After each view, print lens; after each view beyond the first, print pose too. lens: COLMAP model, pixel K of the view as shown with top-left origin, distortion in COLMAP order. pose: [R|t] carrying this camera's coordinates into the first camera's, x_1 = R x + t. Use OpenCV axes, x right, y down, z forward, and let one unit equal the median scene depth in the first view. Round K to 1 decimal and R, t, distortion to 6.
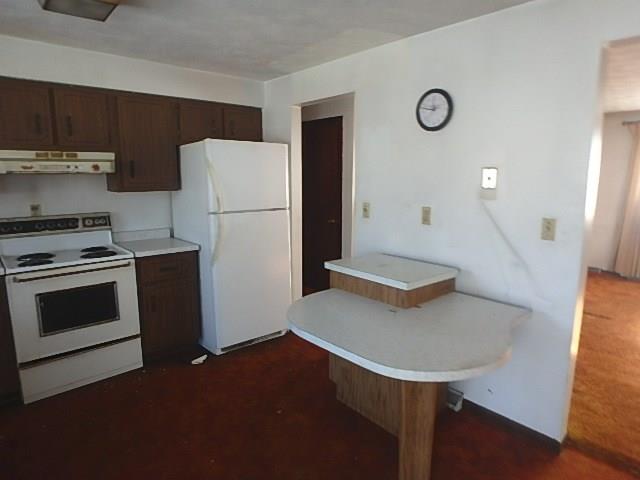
lens RADIAL K [[403.6, 0, 319.8], [0, 403.6, 237.7], [0, 0, 1]] dist [-0.019101, 0.001689]
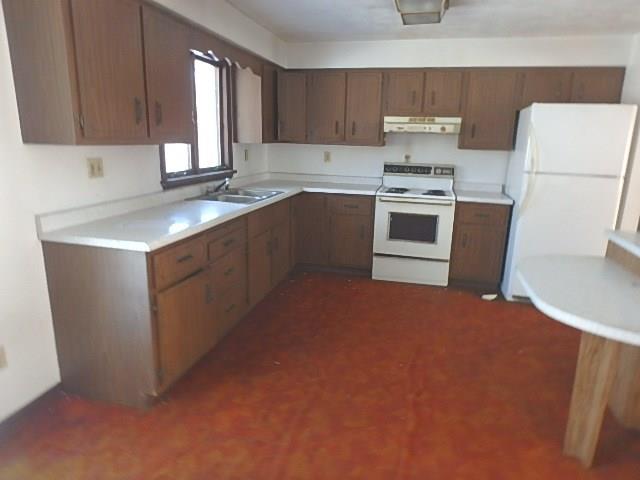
lens RADIAL K [[403.6, 0, 322.2], [0, 403.6, 238.5], [0, 0, 1]] dist [-0.019101, 0.001689]
pose [[0.553691, 0.219578, -0.803251, 0.360053], [-0.158986, 0.974739, 0.156866, 0.033973], [0.817405, 0.040850, 0.574614, -0.085935]]
